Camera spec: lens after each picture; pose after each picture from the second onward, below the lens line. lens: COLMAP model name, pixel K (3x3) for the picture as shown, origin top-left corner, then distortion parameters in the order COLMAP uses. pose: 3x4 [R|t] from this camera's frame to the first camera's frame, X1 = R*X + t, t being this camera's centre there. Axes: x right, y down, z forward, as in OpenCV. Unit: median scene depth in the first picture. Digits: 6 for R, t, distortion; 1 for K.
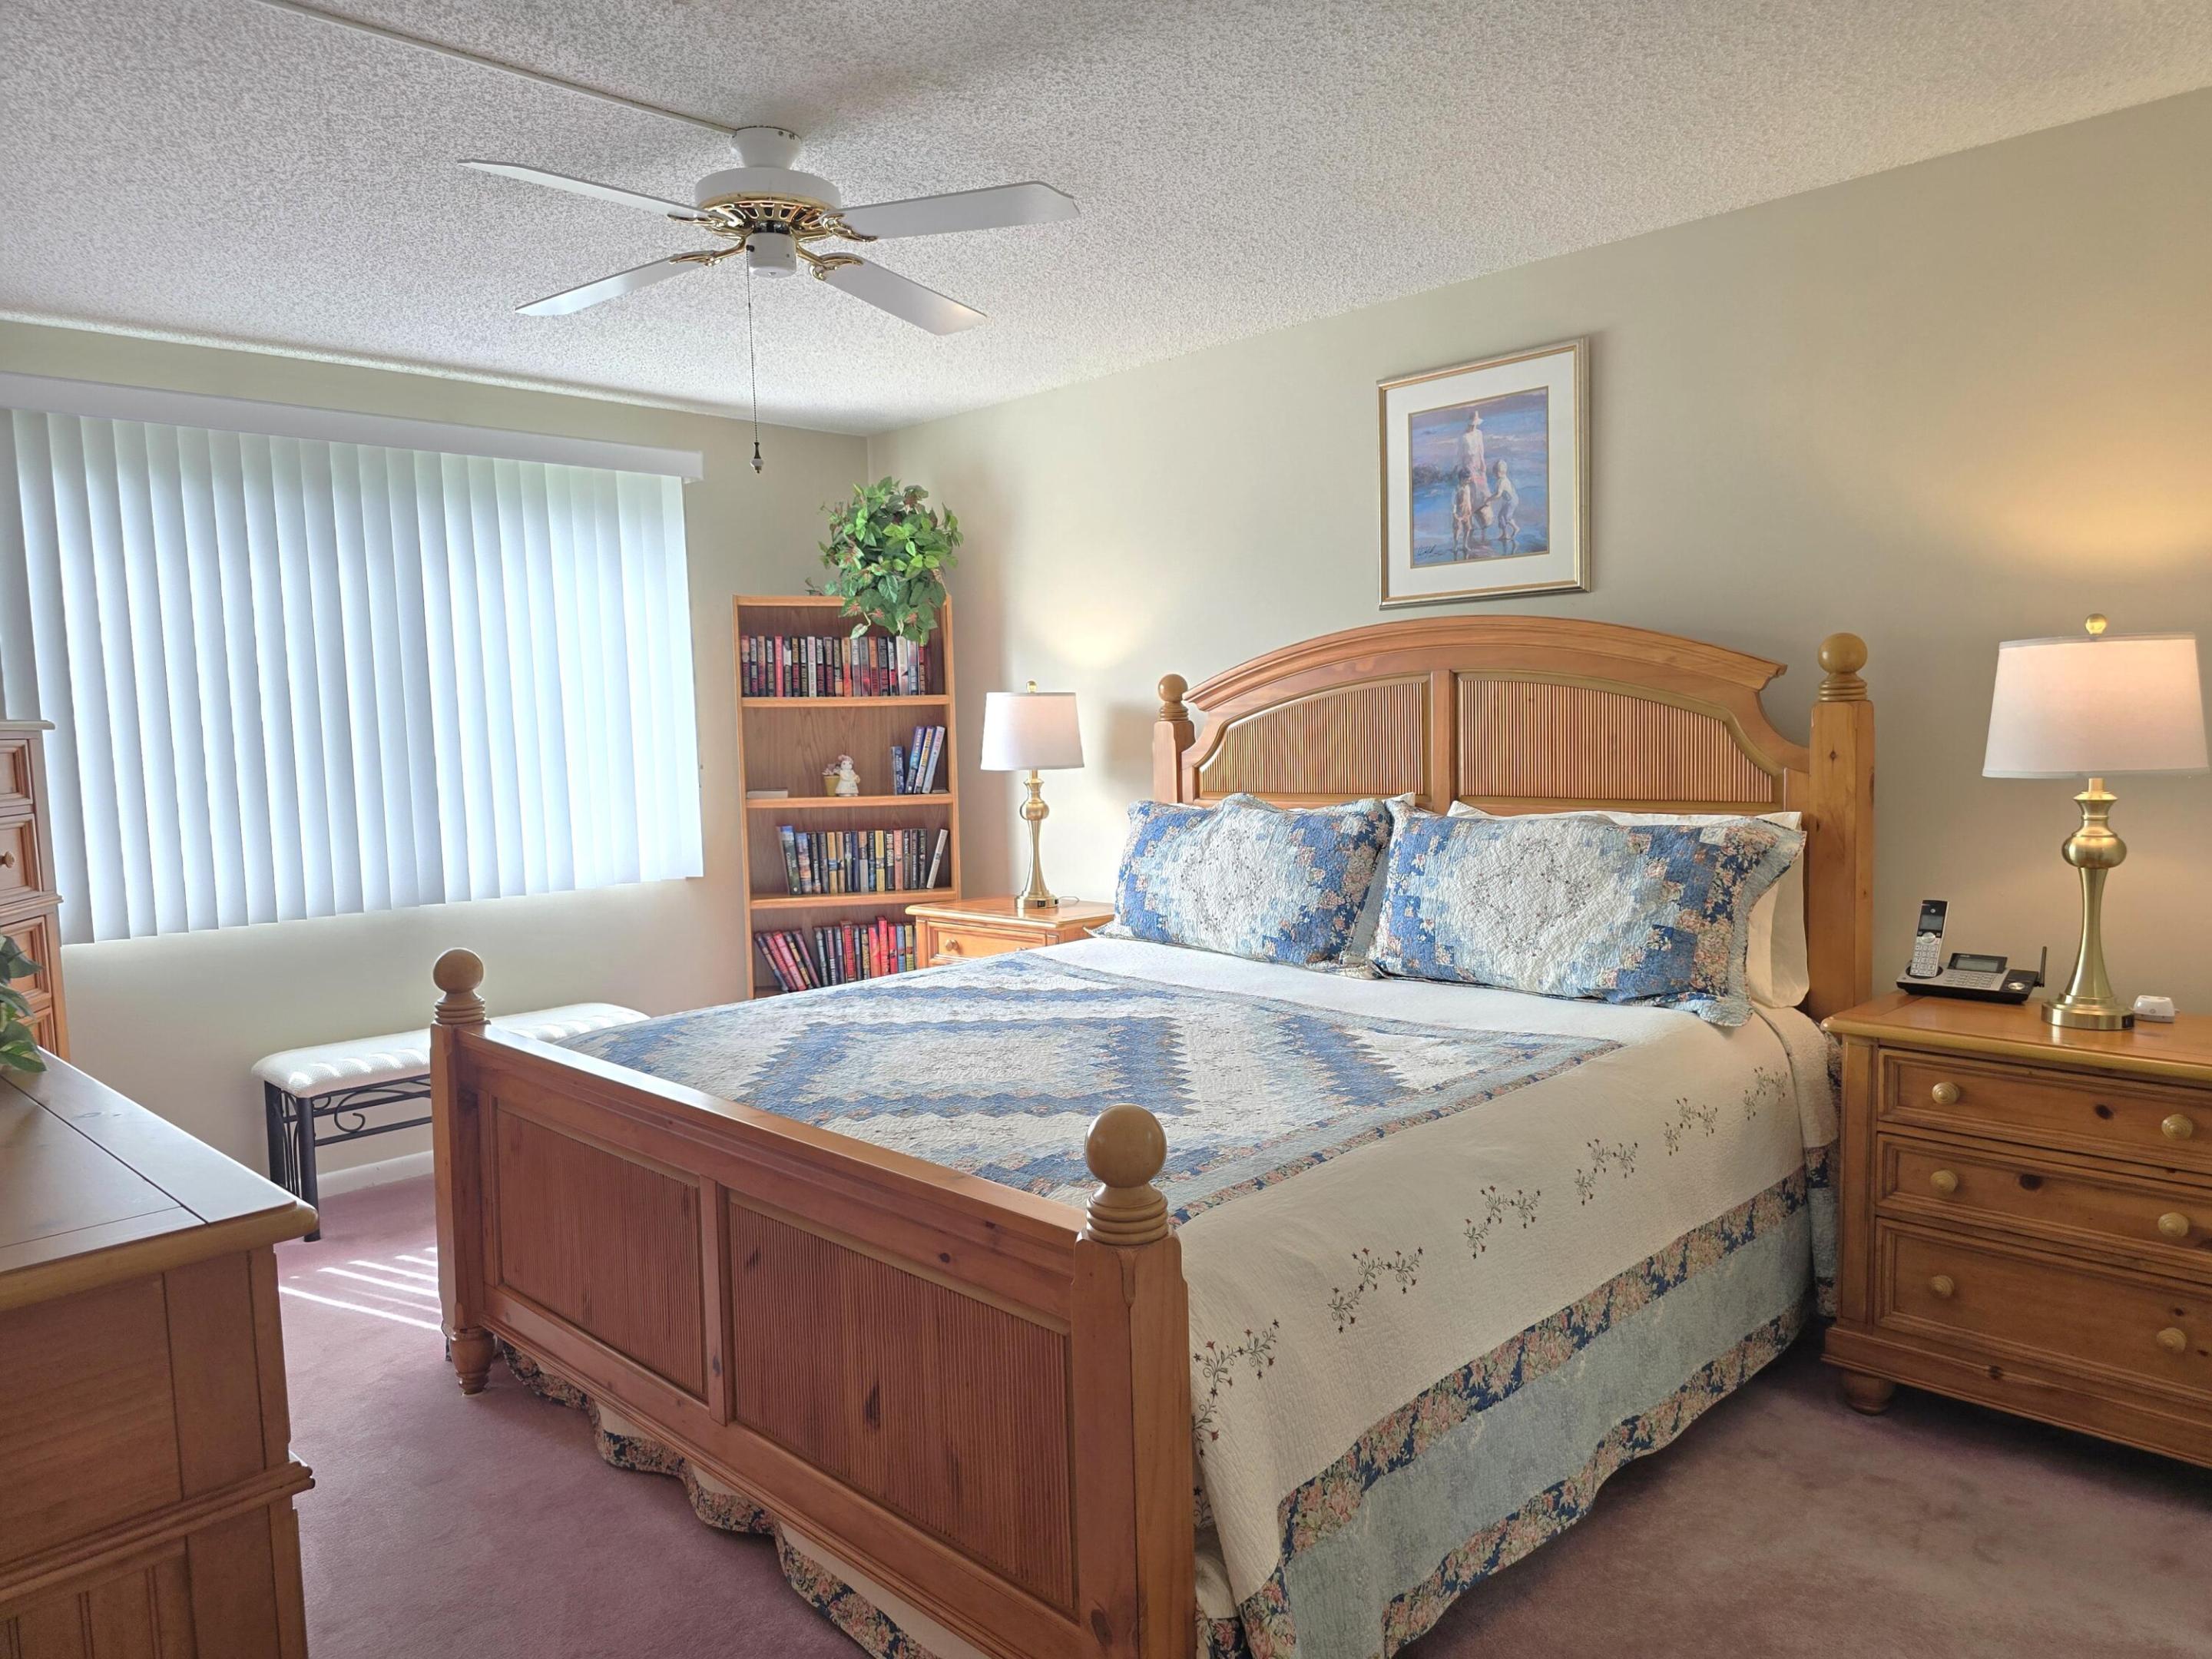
lens RADIAL K [[1473.2, 0, 1124.5], [0, 1473.2, 844.1], [0, 0, 1]] dist [0.051420, -0.047696]
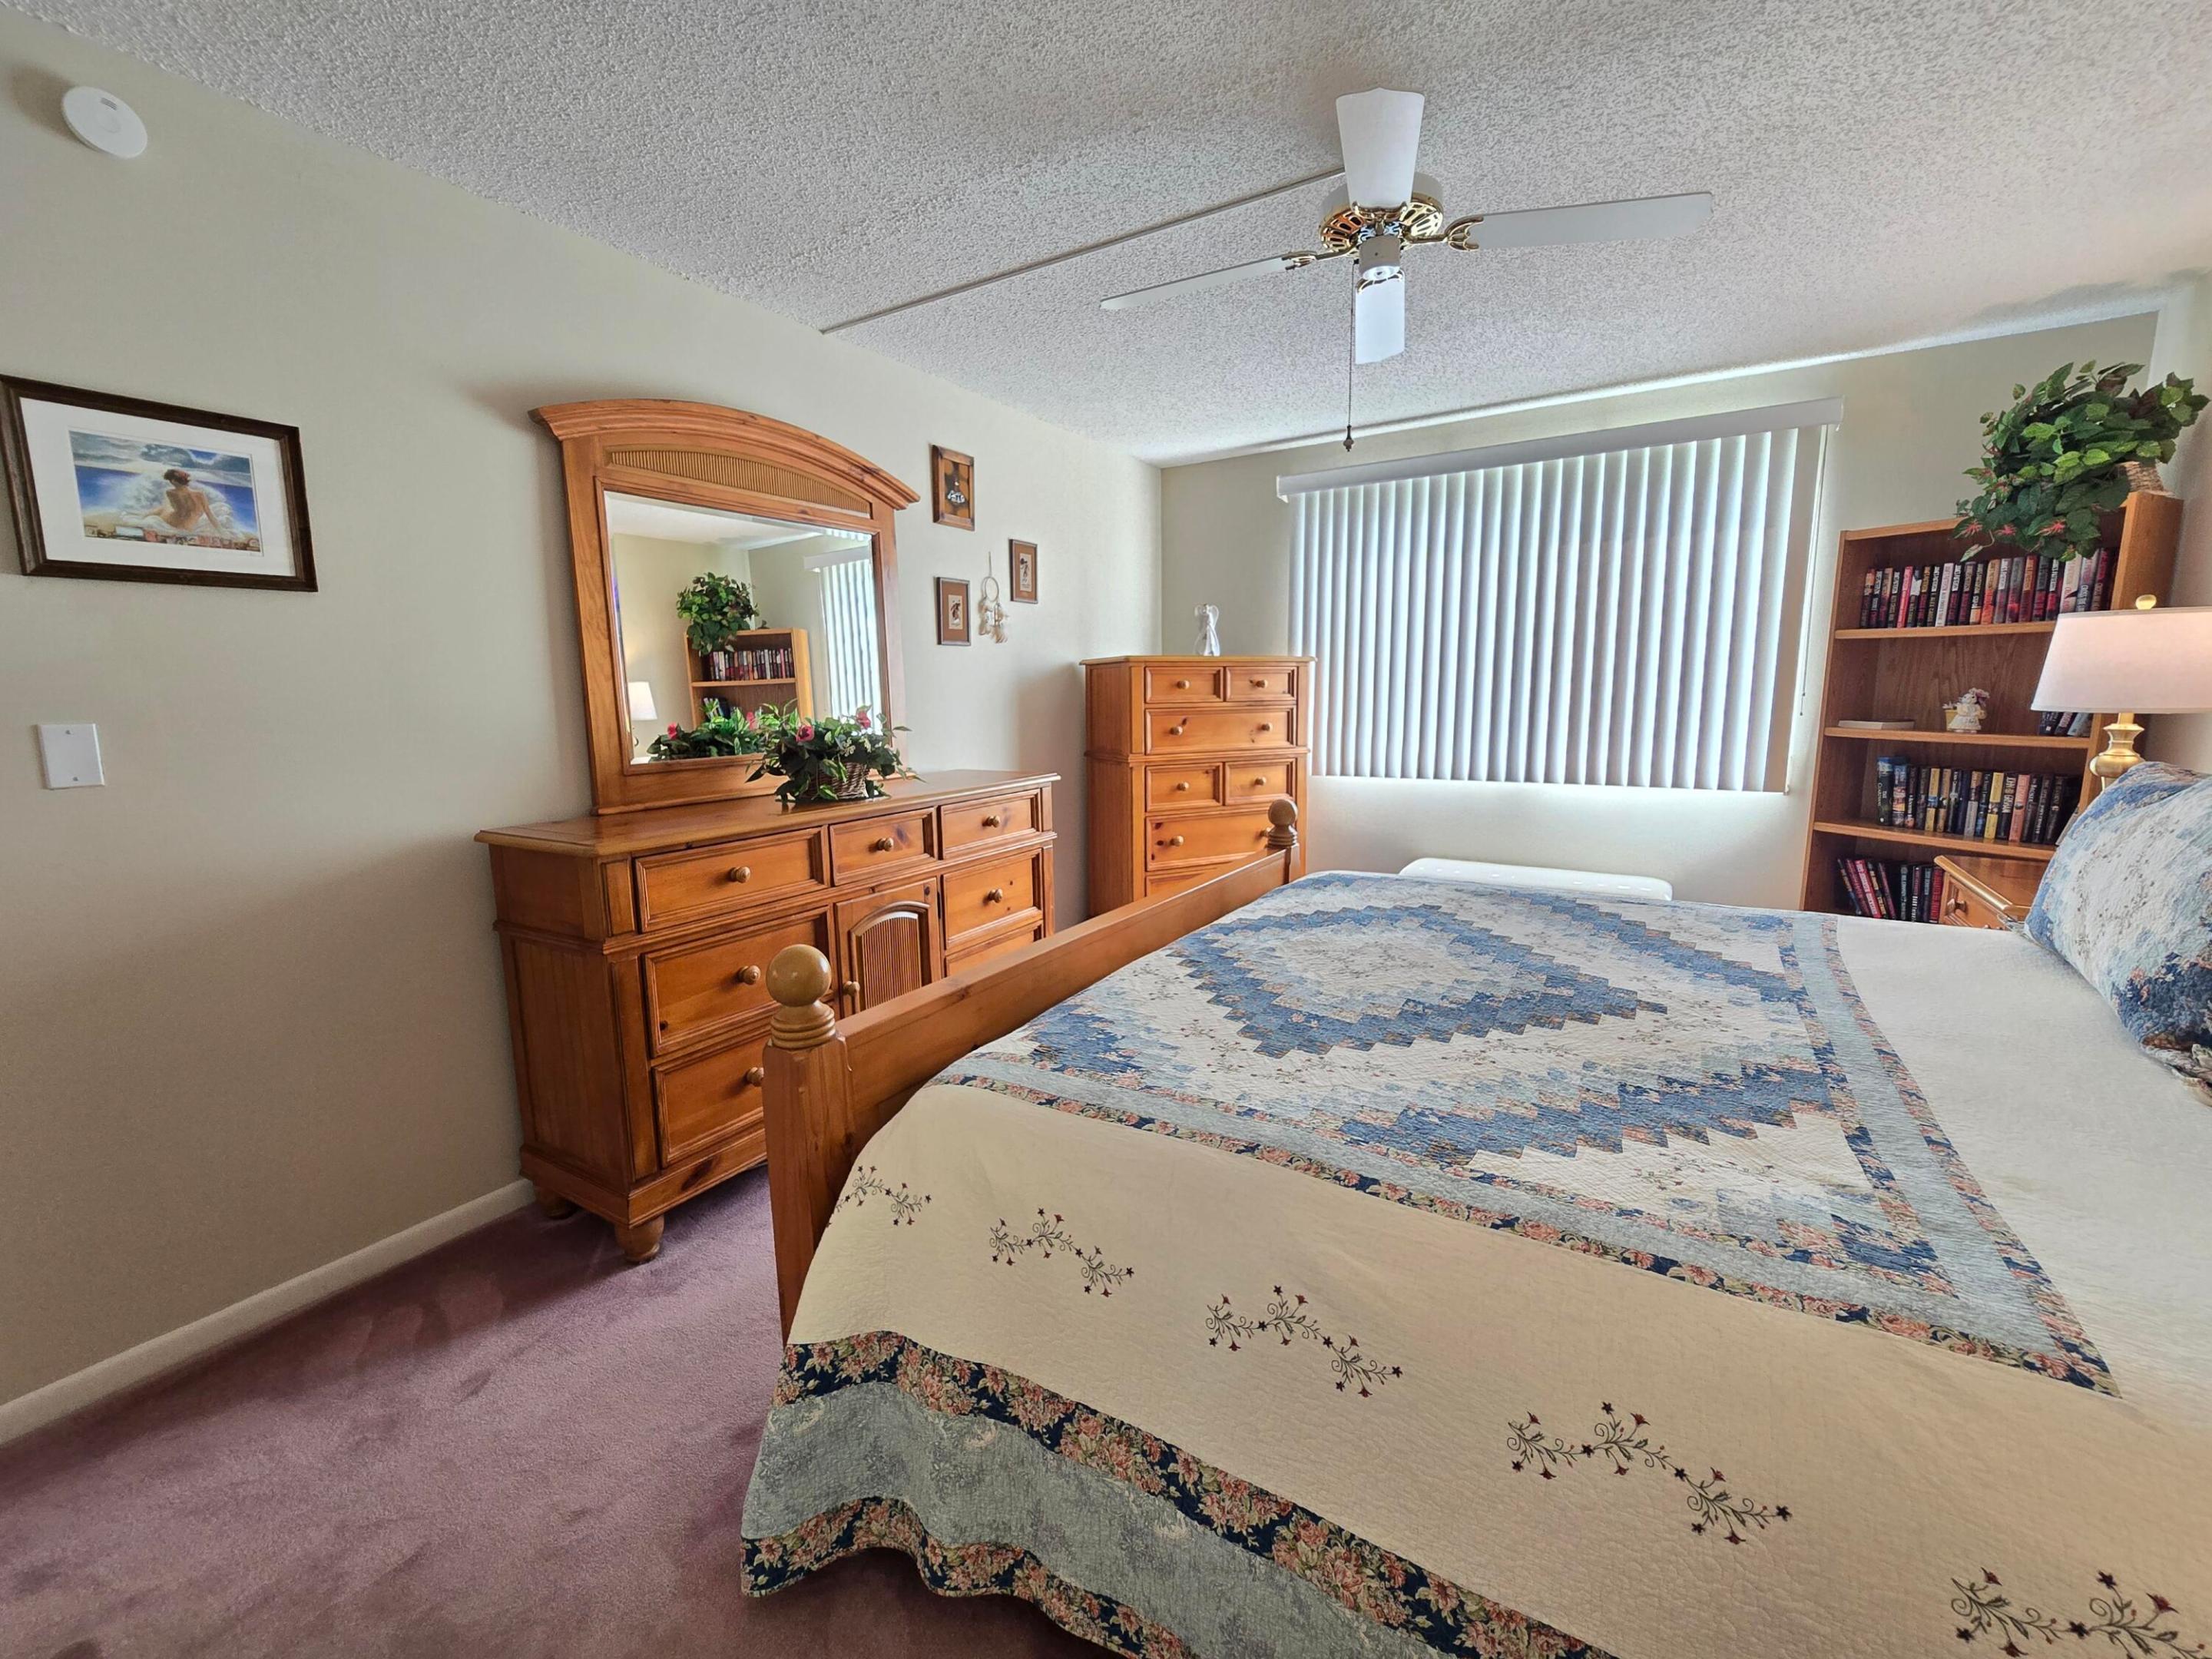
lens RADIAL K [[921.8, 0, 1115.4], [0, 921.8, 815.2], [0, 0, 1]] dist [-0.000421, 0.000690]
pose [[0.225652, 0.161501, -0.960728, 0.360506], [-0.075281, 0.986105, 0.148085, -0.036175], [0.971295, 0.038909, 0.234674, 0.458608]]
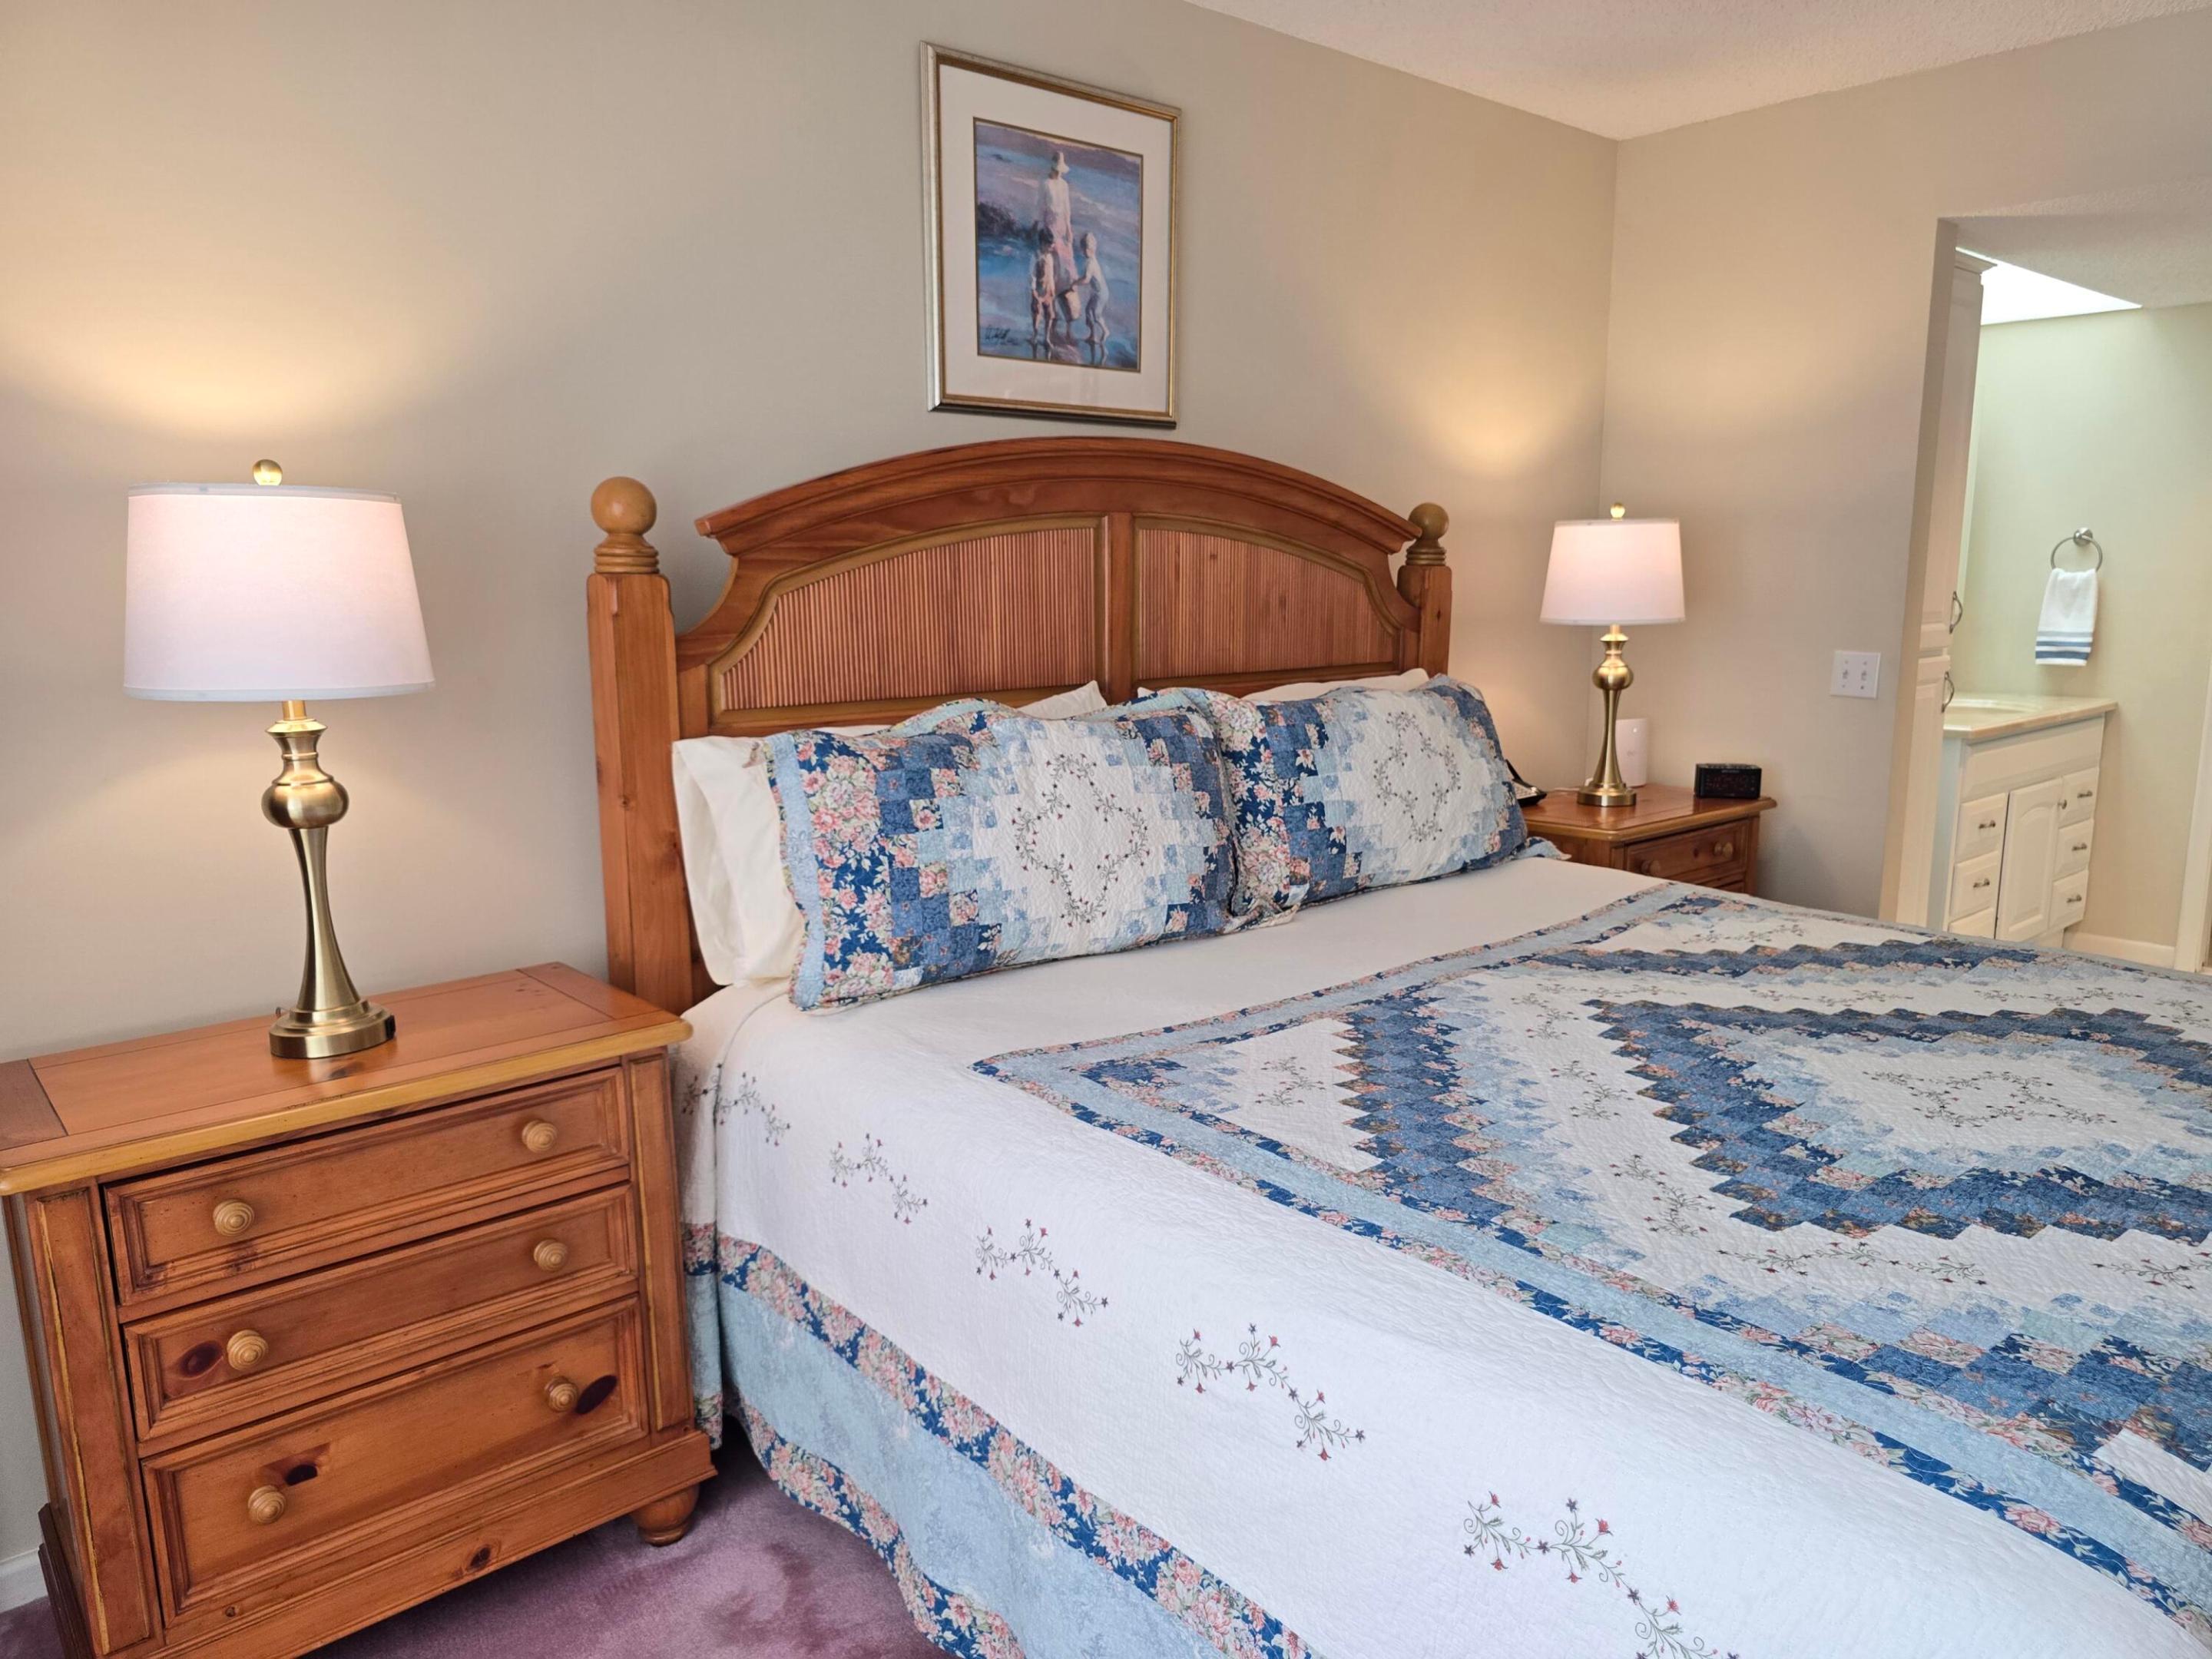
lens RADIAL K [[1473.2, 0, 1112.6], [0, 1473.2, 846.6], [0, 0, 1]] dist [0.051420, -0.047696]
pose [[0.083985, -0.163133, 0.983023, -0.535649], [0.087280, 0.983921, 0.155825, -0.066838], [-0.992637, 0.072711, 0.096873, 0.926686]]
